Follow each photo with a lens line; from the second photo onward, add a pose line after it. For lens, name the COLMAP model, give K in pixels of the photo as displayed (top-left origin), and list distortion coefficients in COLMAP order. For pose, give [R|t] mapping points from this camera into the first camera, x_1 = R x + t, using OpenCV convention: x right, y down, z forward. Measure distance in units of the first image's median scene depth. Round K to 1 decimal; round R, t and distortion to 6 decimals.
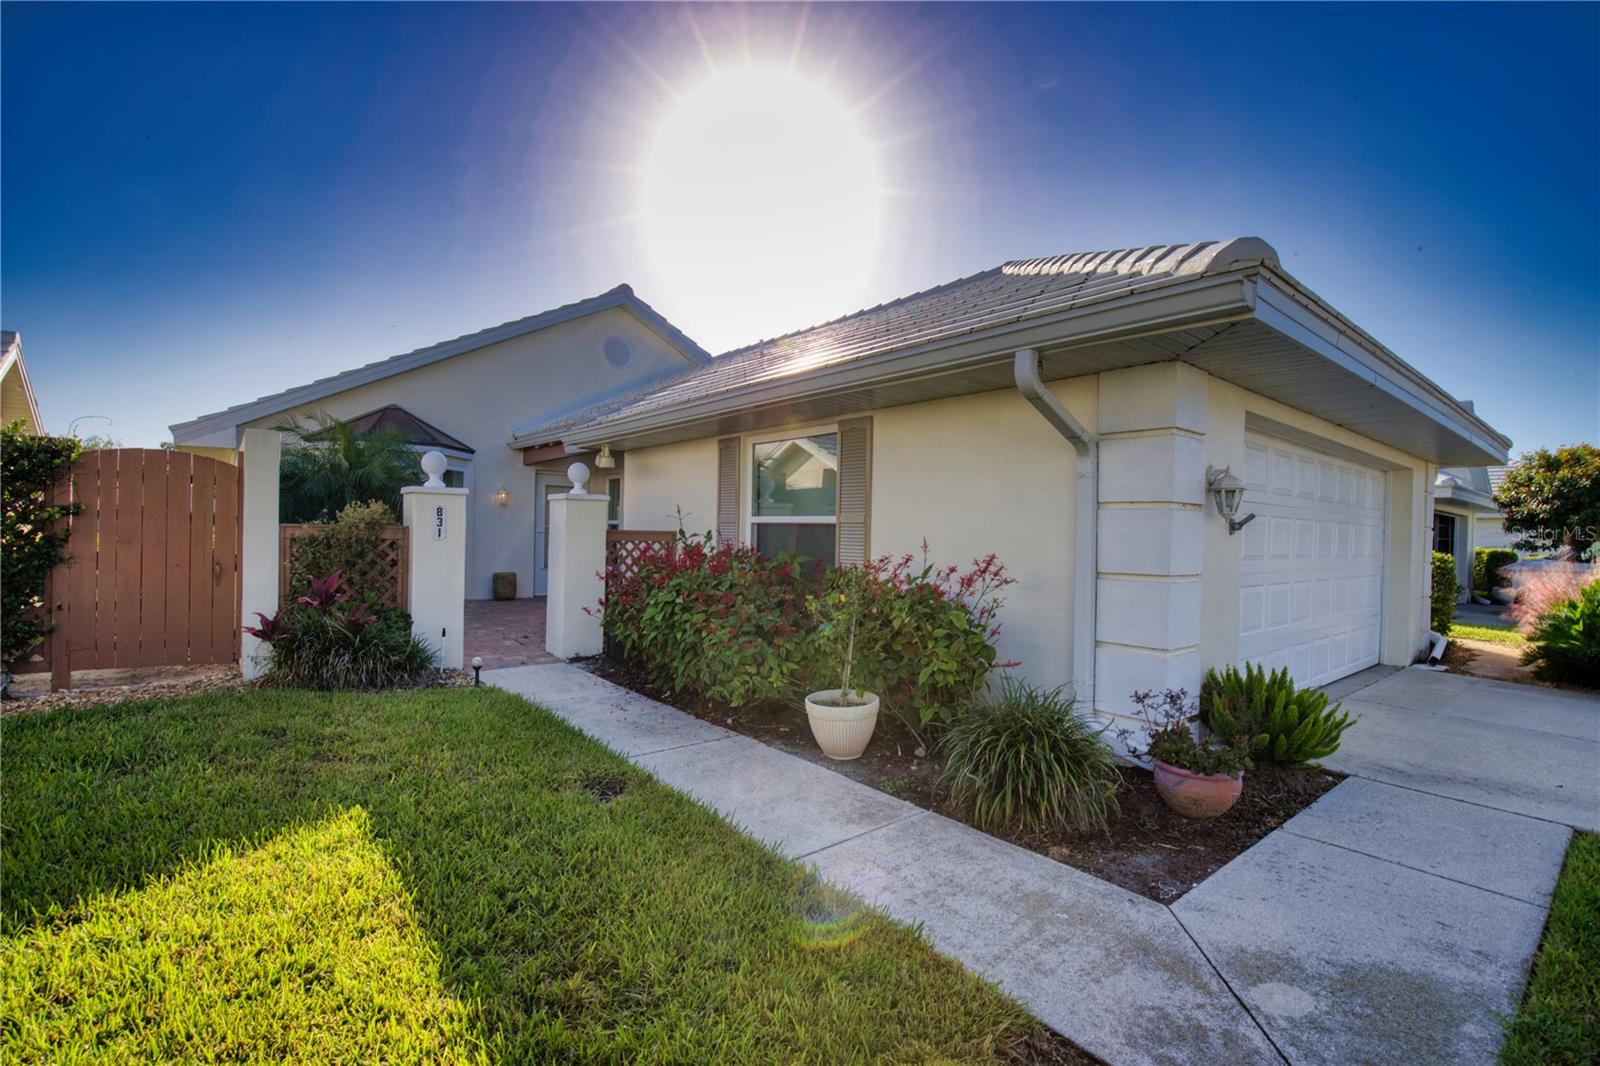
lens RADIAL K [[734.4, 0, 800.4], [0, 734.4, 531.4], [0, 0, 1]] dist [-0.033083, 0.005796]
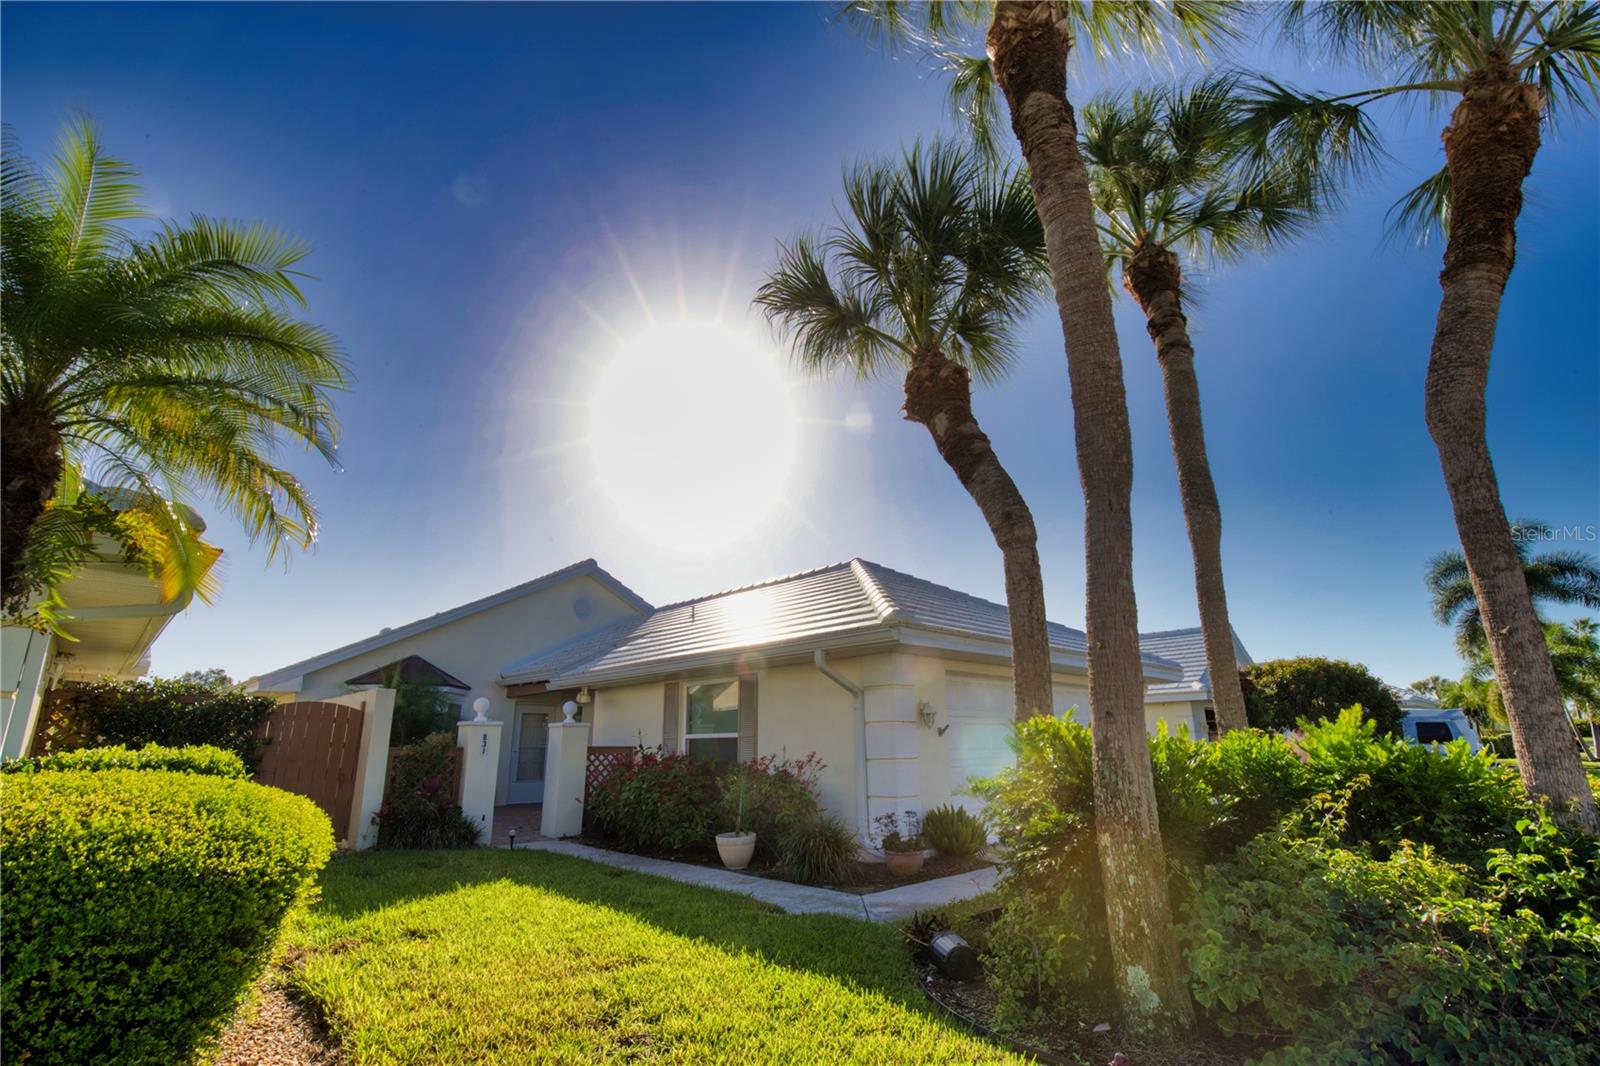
lens RADIAL K [[734.4, 0, 801.7], [0, 734.4, 544.5], [0, 0, 1]] dist [-0.033083, 0.005796]
pose [[0.995450, -0.008596, 0.094897, 0.037851], [0.033436, 0.964107, -0.263402, 0.009449], [-0.089226, 0.265377, 0.960007, -0.687875]]
